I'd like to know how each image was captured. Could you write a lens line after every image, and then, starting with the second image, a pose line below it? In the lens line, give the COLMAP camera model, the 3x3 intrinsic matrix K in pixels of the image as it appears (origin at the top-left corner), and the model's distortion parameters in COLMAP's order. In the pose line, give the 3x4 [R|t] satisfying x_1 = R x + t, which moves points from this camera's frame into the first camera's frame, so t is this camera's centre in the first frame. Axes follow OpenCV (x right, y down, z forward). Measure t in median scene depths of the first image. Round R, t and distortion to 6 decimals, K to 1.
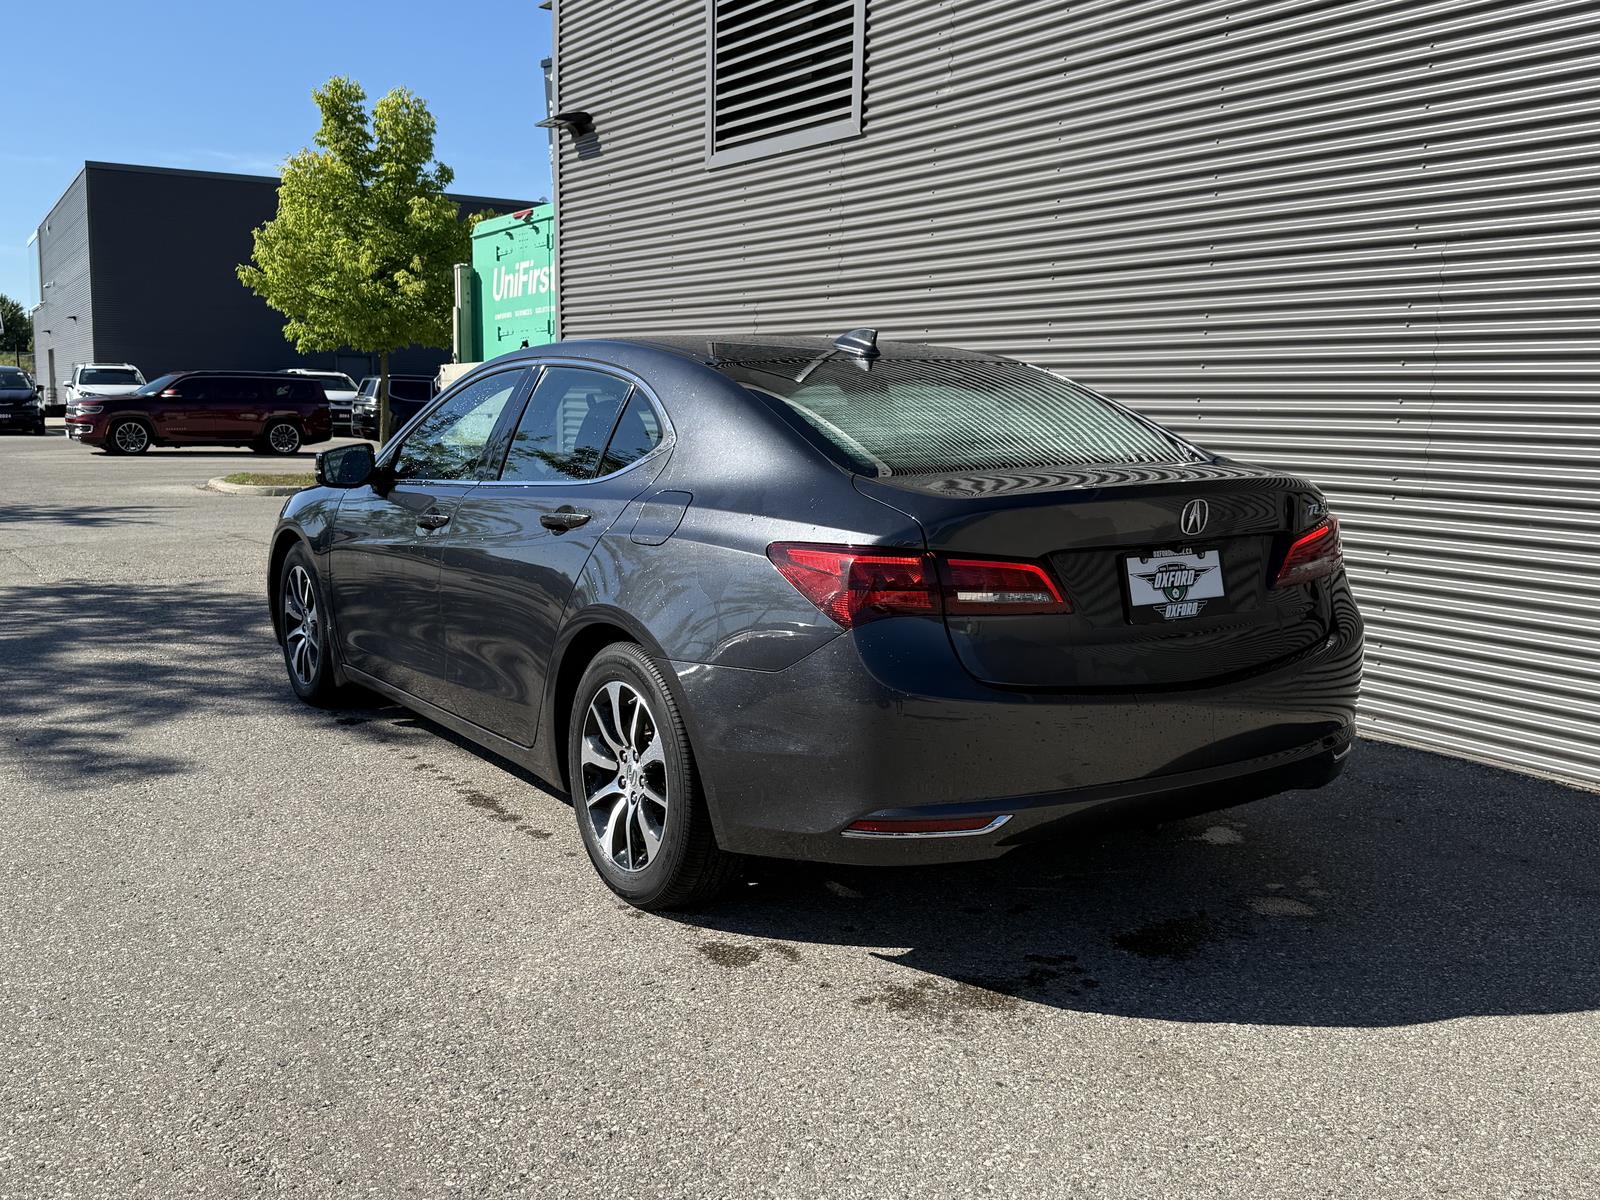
lens RADIAL K [[1487.3, 0, 800.0], [0, 1487.3, 600.0], [0, 0, 1]] dist [0.167681, -0.329036]
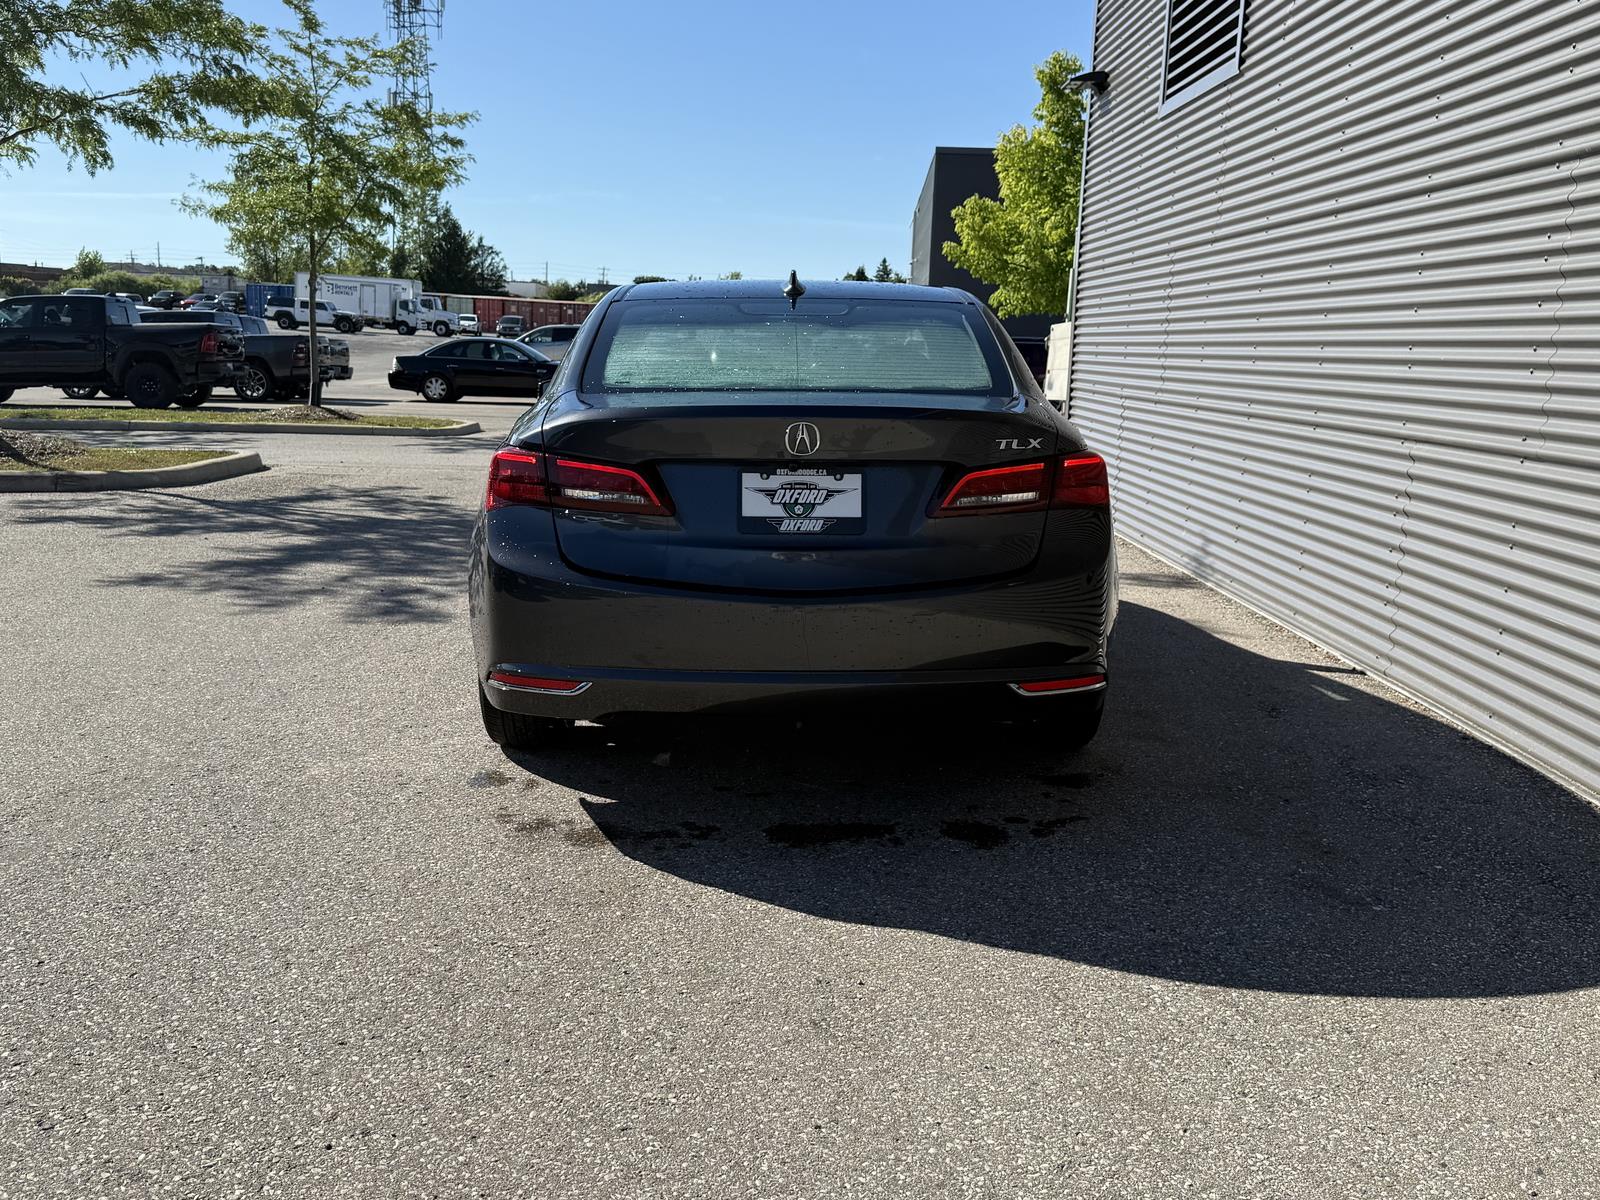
lens RADIAL K [[1487.3, 0, 800.0], [0, 1487.3, 600.0], [0, 0, 1]] dist [0.167681, -0.329036]
pose [[0.846960, 0.098595, -0.522434, 0.816206], [-0.087874, 0.995099, 0.045338, 0.011630], [0.524344, 0.007509, 0.851474, 0.085234]]
